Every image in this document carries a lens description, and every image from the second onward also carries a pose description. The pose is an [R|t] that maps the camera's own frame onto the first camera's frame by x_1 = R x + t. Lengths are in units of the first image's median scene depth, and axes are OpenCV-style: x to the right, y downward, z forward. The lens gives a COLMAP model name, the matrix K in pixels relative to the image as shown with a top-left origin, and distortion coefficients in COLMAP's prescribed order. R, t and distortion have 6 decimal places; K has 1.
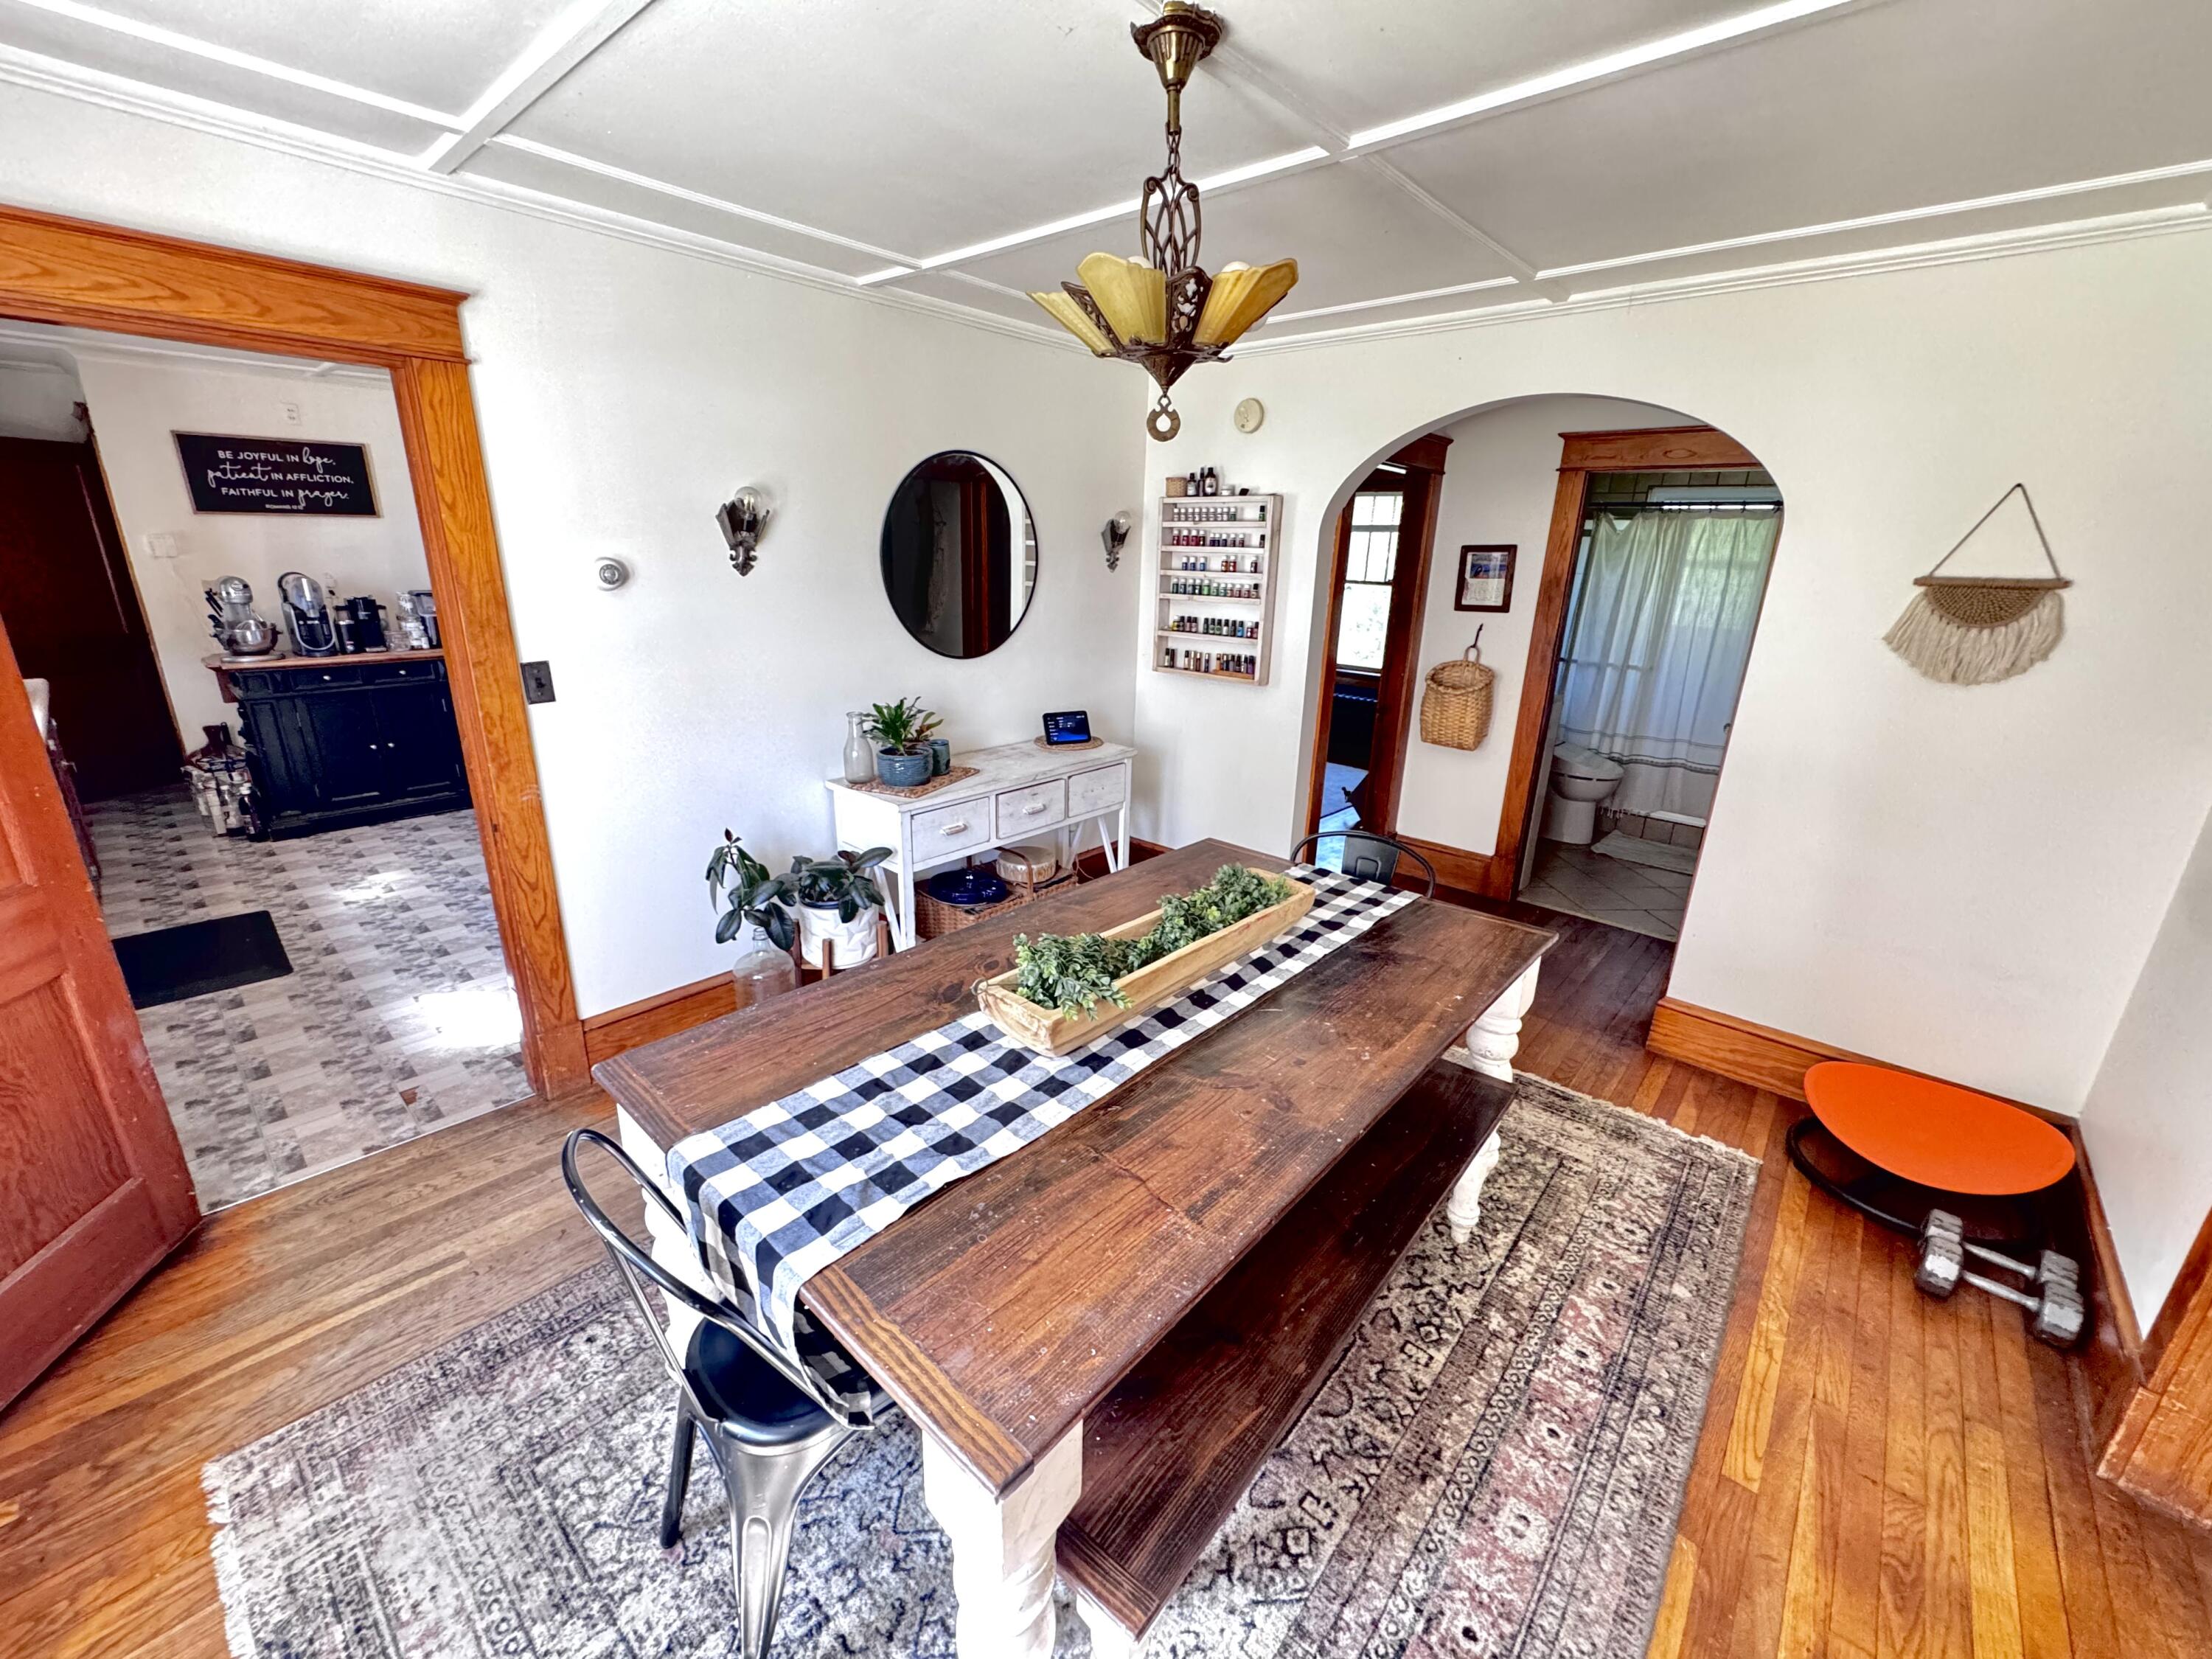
lens RADIAL K [[883.0, 0, 1102.2], [0, 883.0, 825.4], [0, 0, 1]] dist [-0.004413, 0.000567]
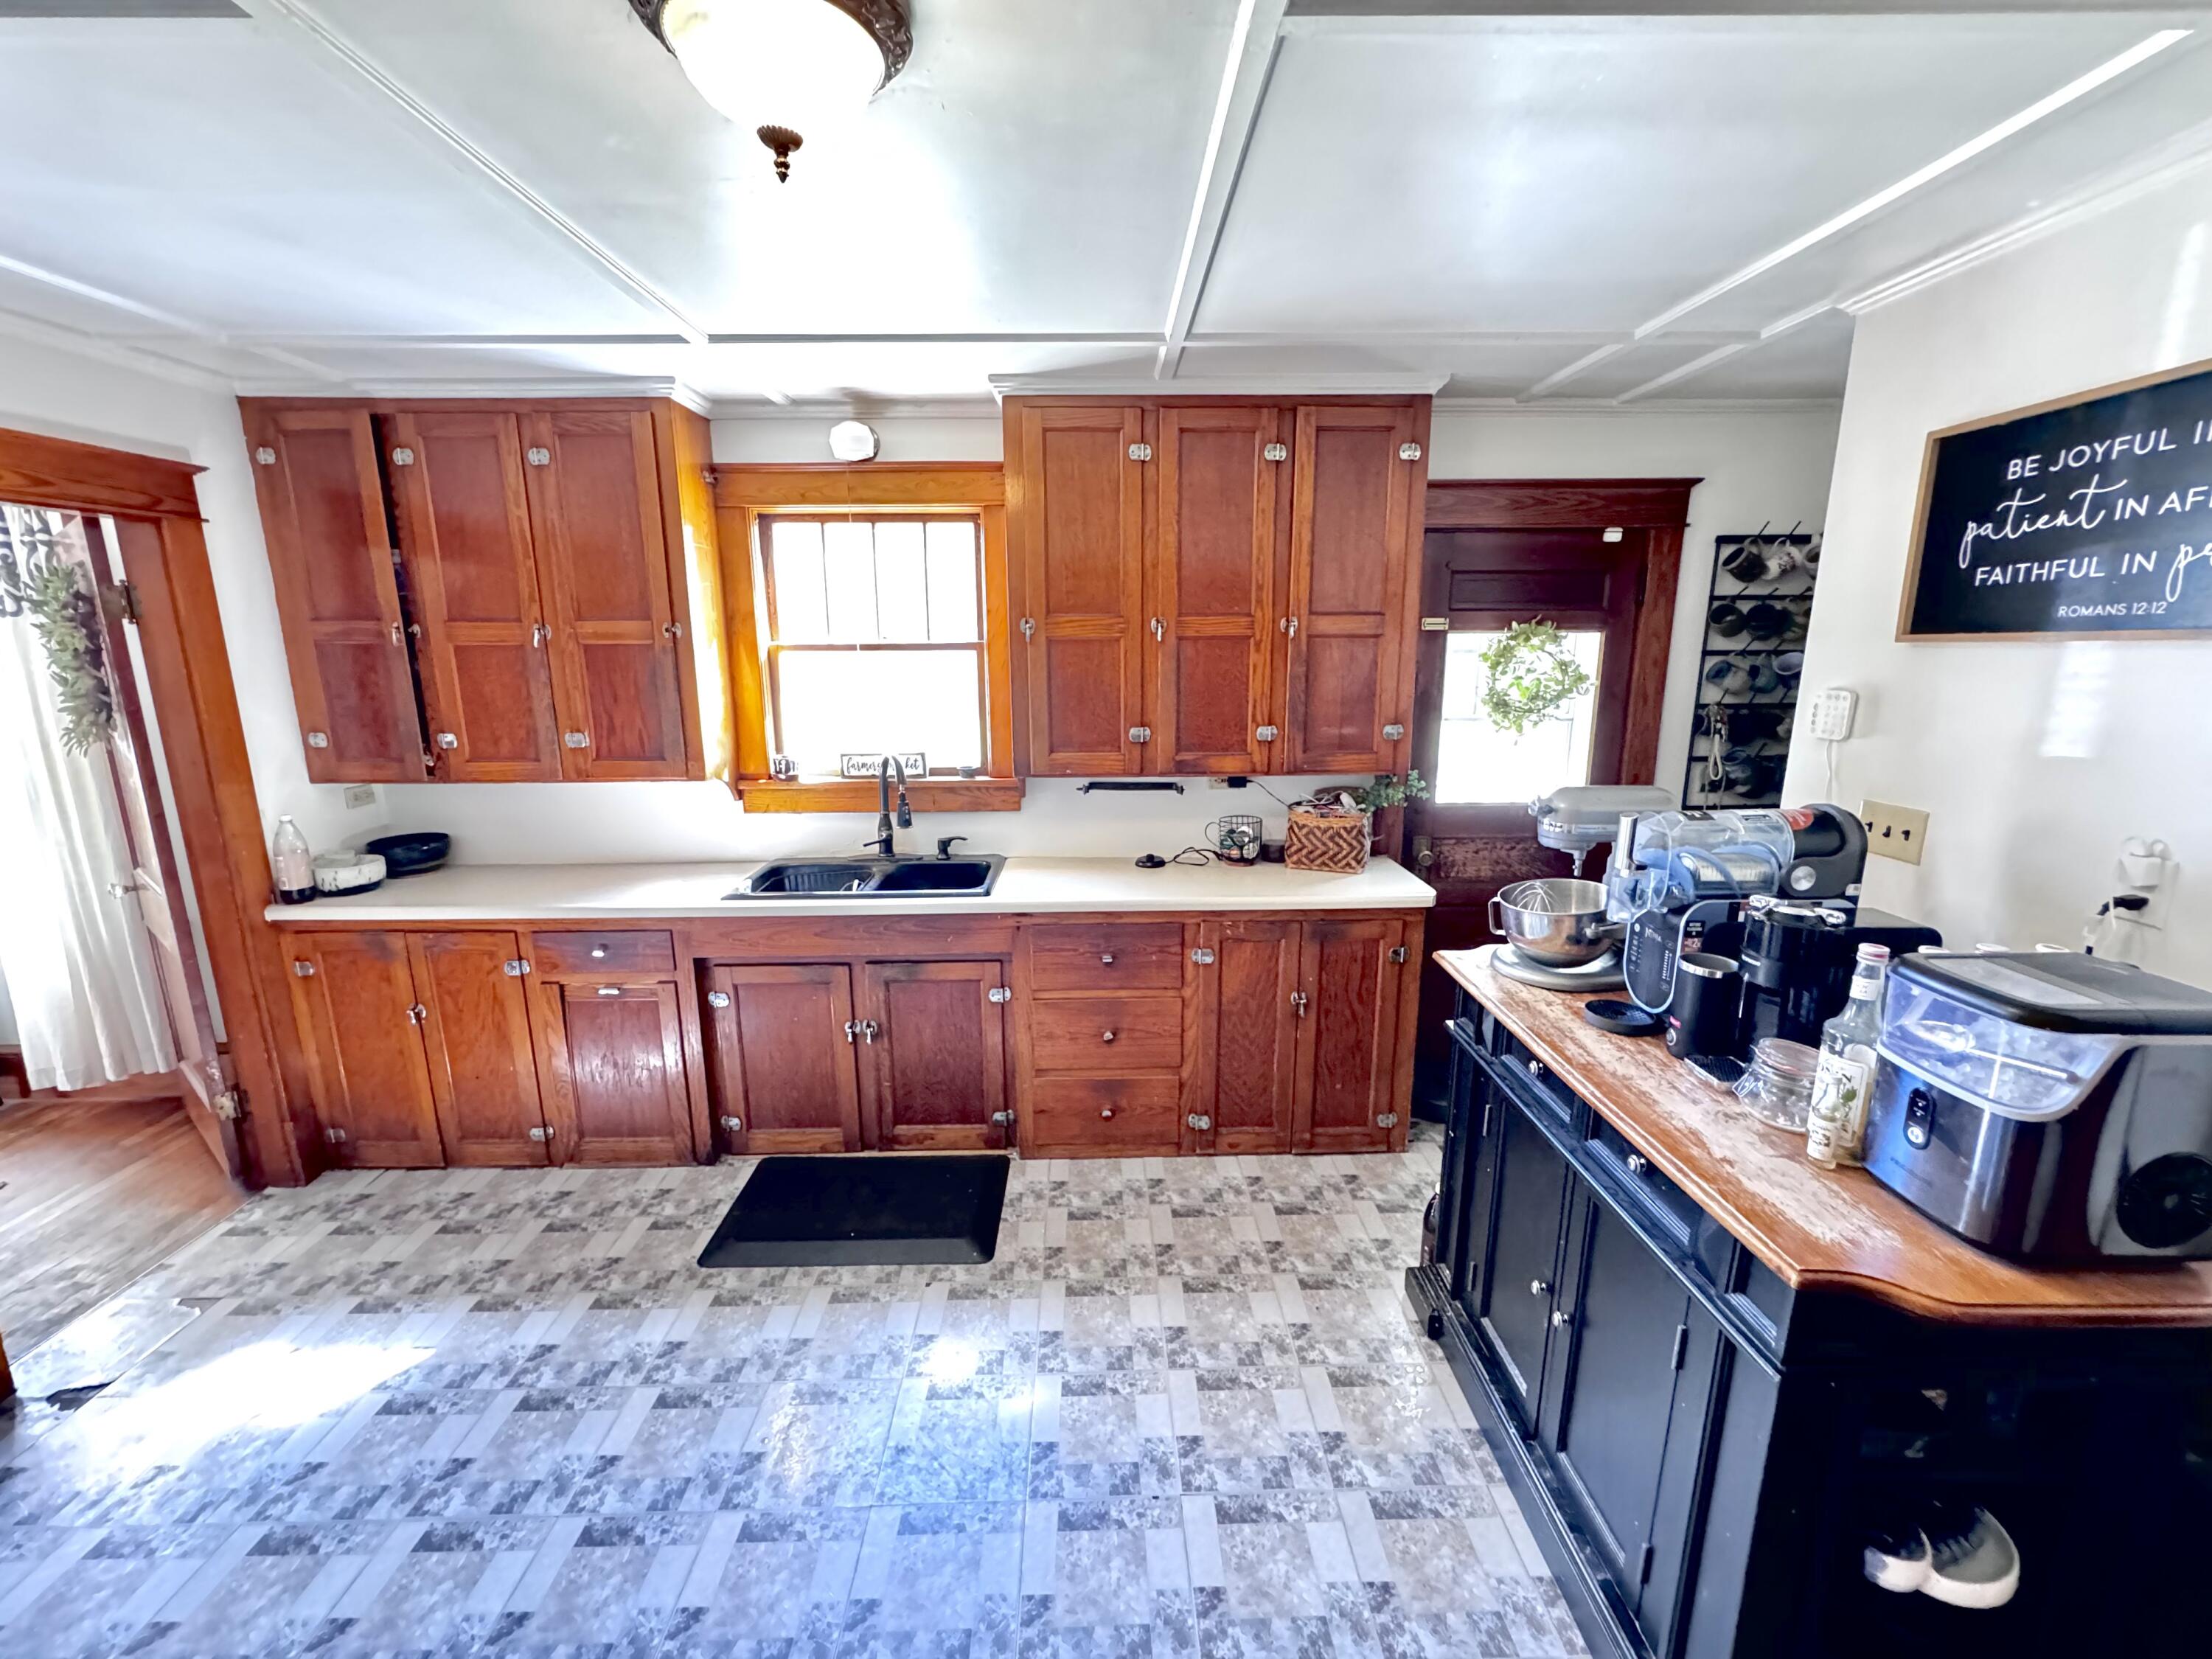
lens RADIAL K [[883.0, 0, 1109.1], [0, 883.0, 826.7], [0, 0, 1]] dist [-0.004413, 0.000567]
pose [[-0.731958, 0.114929, -0.671586, -0.505437], [-0.221635, 0.891903, 0.394192, -0.357555], [0.644294, 0.437379, -0.627363, 1.055142]]
